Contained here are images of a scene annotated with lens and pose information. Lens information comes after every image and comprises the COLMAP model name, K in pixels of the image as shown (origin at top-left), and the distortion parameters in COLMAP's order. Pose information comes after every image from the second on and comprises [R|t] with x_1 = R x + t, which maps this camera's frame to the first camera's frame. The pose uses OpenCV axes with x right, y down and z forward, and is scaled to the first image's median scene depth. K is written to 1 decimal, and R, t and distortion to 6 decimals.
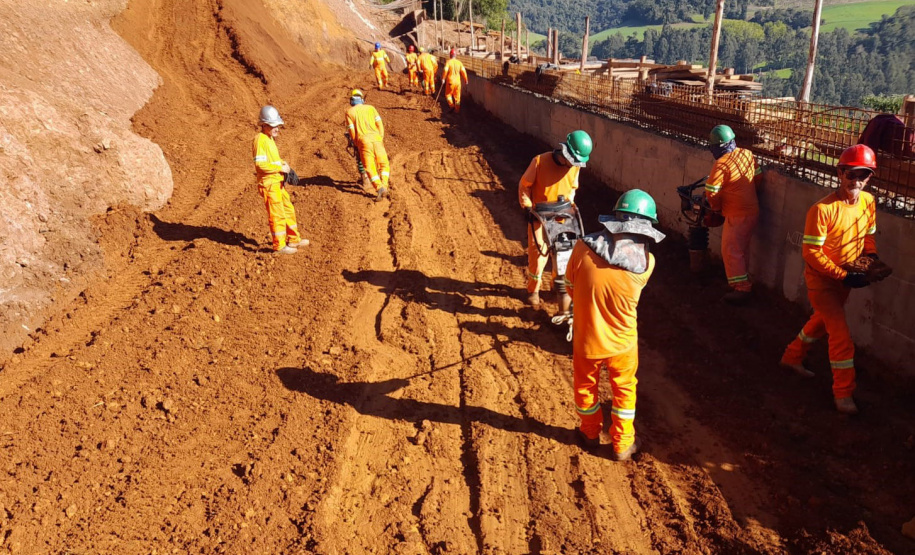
lens RADIAL K [[749.9, 0, 458.4], [0, 749.9, 349.3], [0, 0, 1]] dist [0.068283, -0.052909]
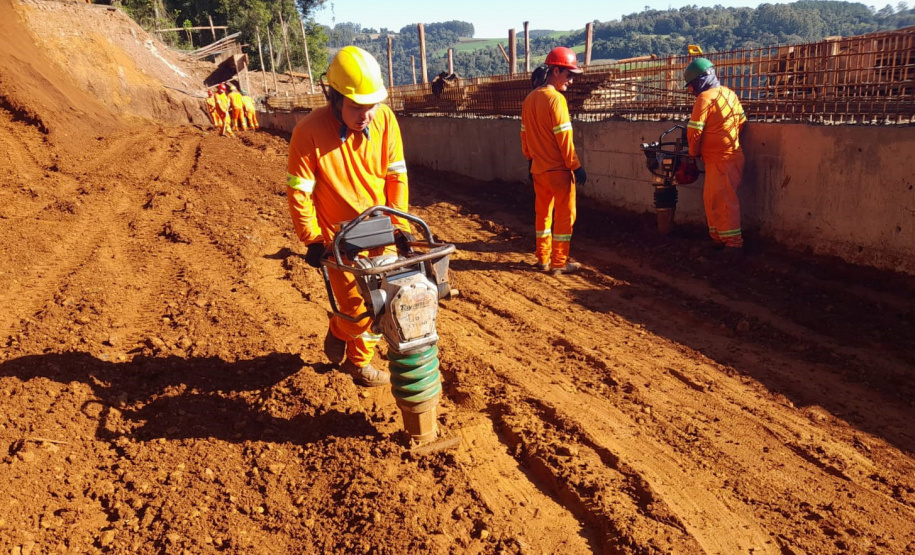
lens RADIAL K [[749.9, 0, 458.4], [0, 749.9, 349.3], [0, 0, 1]] dist [0.068283, -0.052909]
pose [[0.968853, -0.100708, 0.226232, -0.047192], [0.117188, 0.991259, -0.060604, -0.049900], [-0.218152, 0.085228, 0.972186, 0.181700]]
